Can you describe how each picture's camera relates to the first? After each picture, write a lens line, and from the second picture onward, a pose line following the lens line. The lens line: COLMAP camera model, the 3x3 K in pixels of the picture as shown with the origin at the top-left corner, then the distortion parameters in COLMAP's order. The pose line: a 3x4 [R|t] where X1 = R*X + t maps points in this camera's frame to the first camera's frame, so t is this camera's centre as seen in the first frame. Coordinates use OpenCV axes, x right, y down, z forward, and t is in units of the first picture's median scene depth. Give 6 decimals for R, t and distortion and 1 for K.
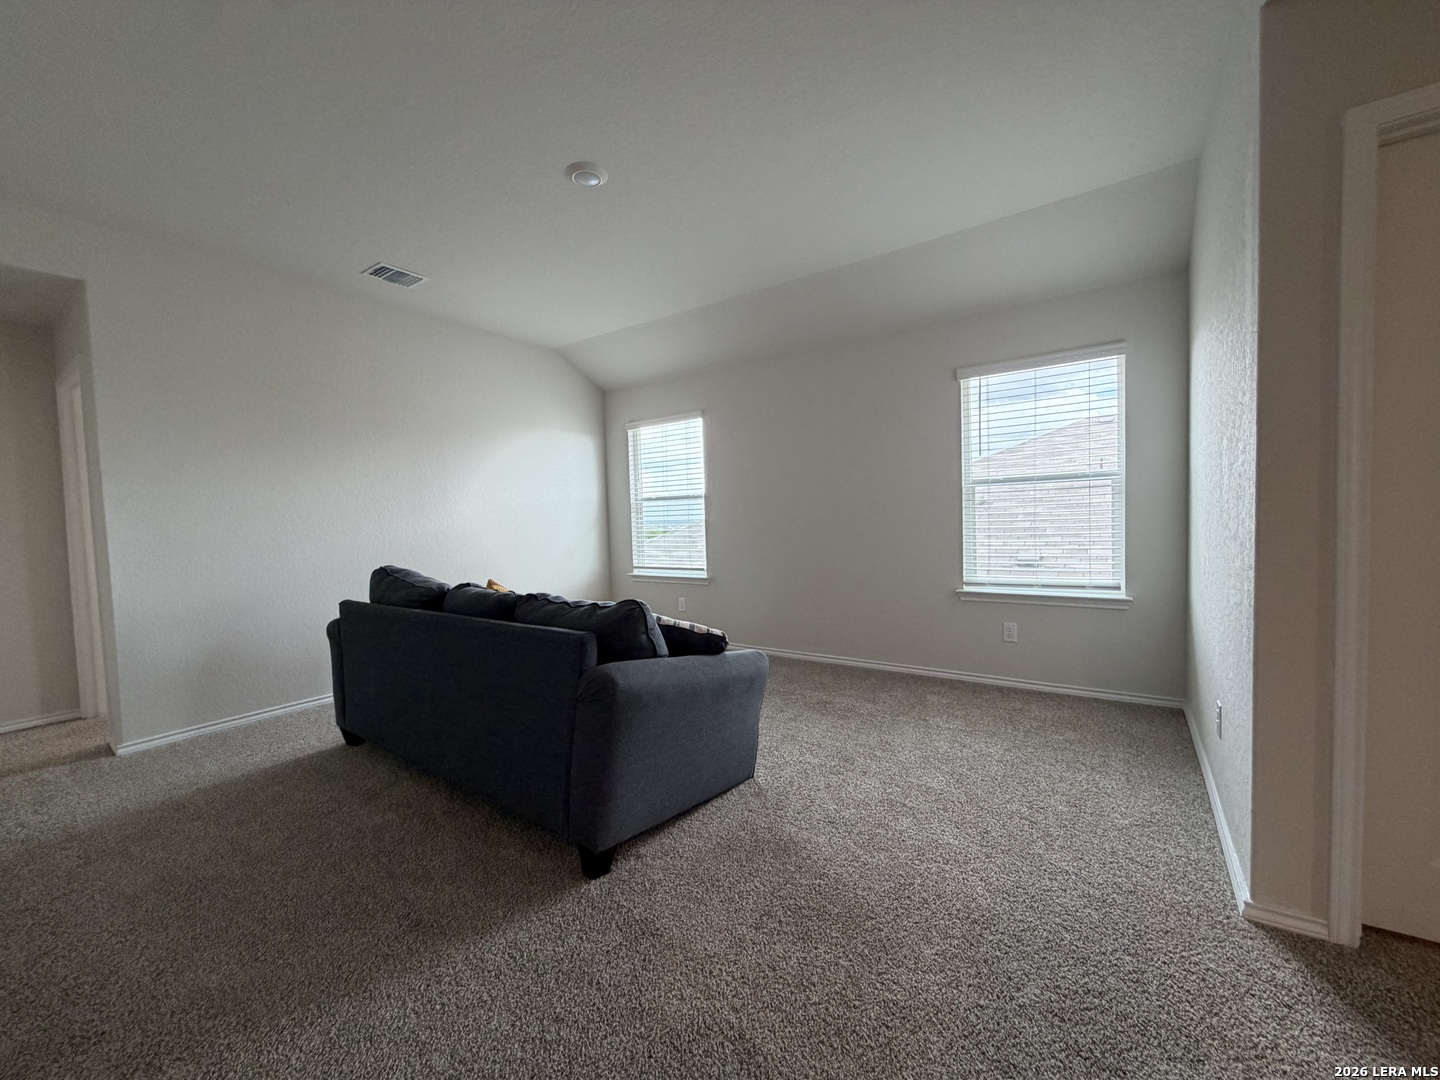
lens RADIAL K [[572.9, 0, 715.2], [0, 572.9, 543.1], [0, 0, 1]] dist [-0.000123, 0.000317]
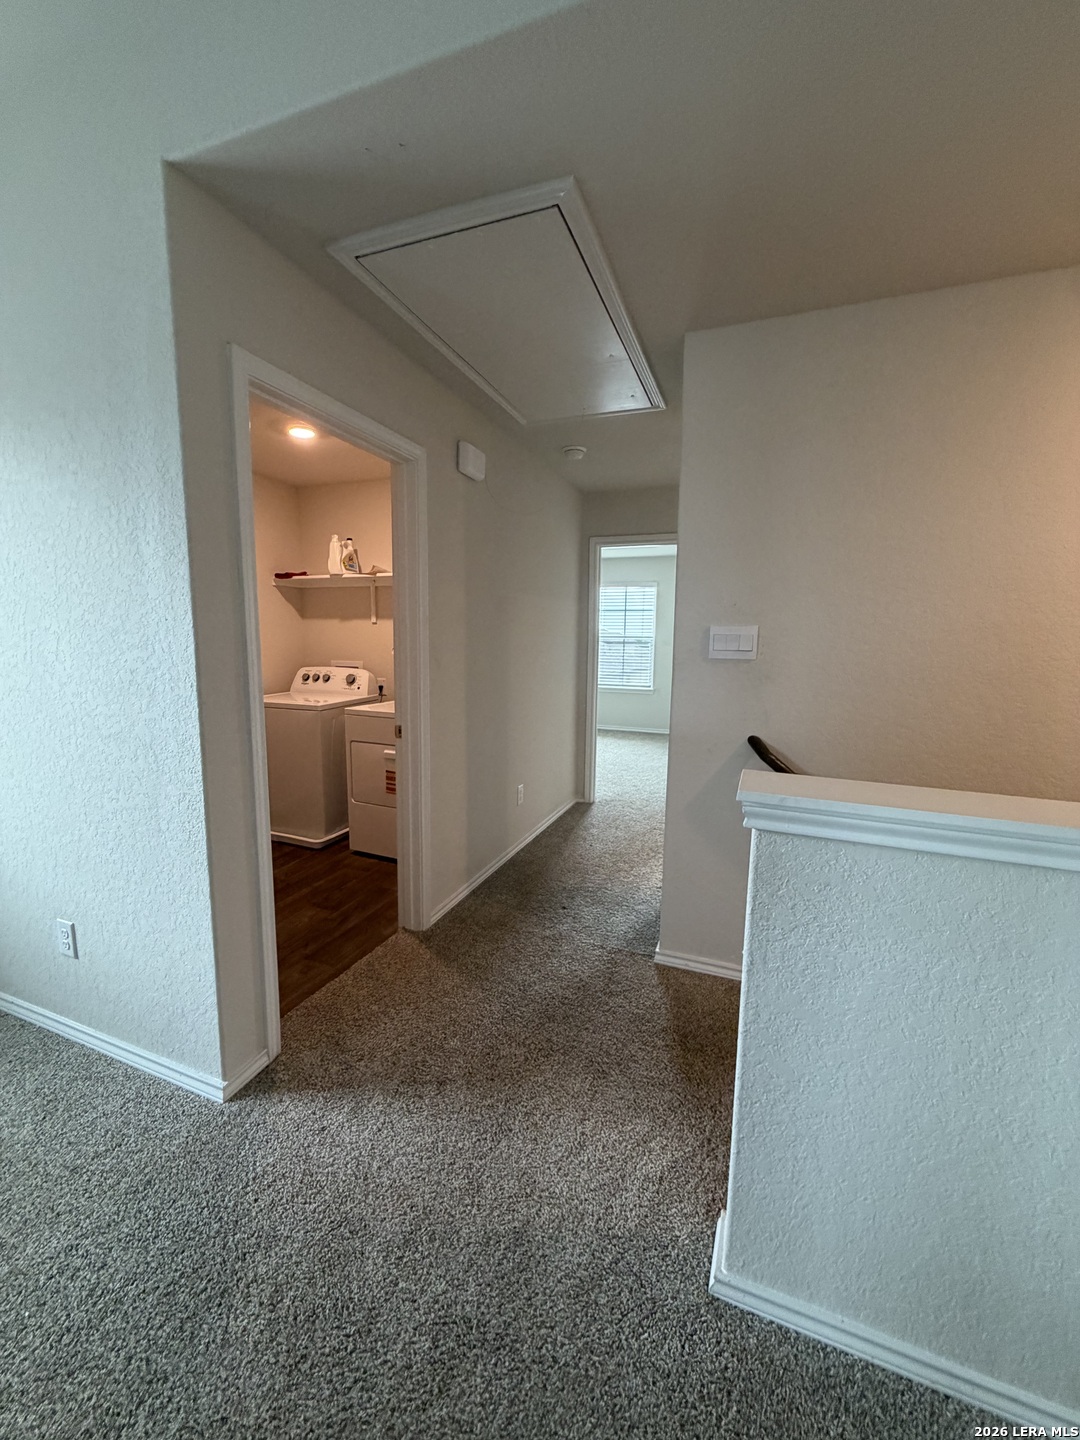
lens RADIAL K [[572.9, 0, 538.7], [0, 572.9, 715.2], [0, 0, 1]] dist [-0.000123, 0.000317]
pose [[-0.243948, -0.103714, 0.964227, -0.106447], [0.043072, 0.992125, 0.117612, -0.102330], [-0.968831, 0.070223, -0.237559, 0.468995]]
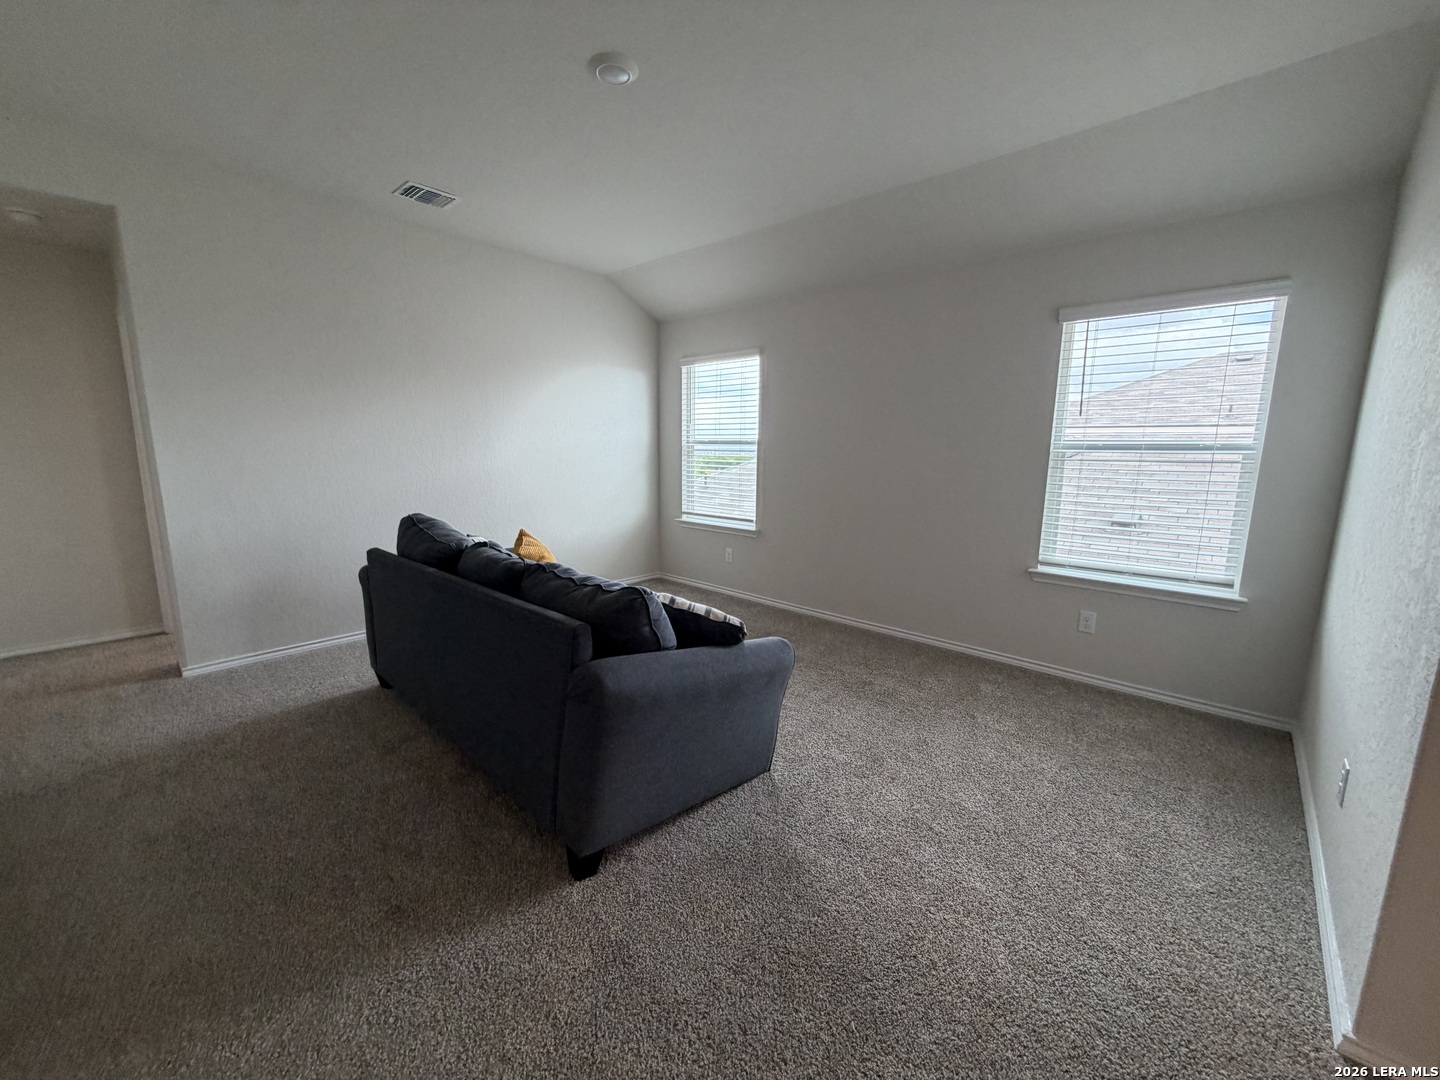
lens RADIAL K [[572.9, 0, 715.2], [0, 572.9, 543.1], [0, 0, 1]] dist [-0.000123, 0.000317]
pose [[0.991194, 0.061986, -0.117014, 0.075470], [-0.046995, 0.990816, 0.126790, -0.084453], [0.123798, -0.120174, 0.985004, 0.133538]]
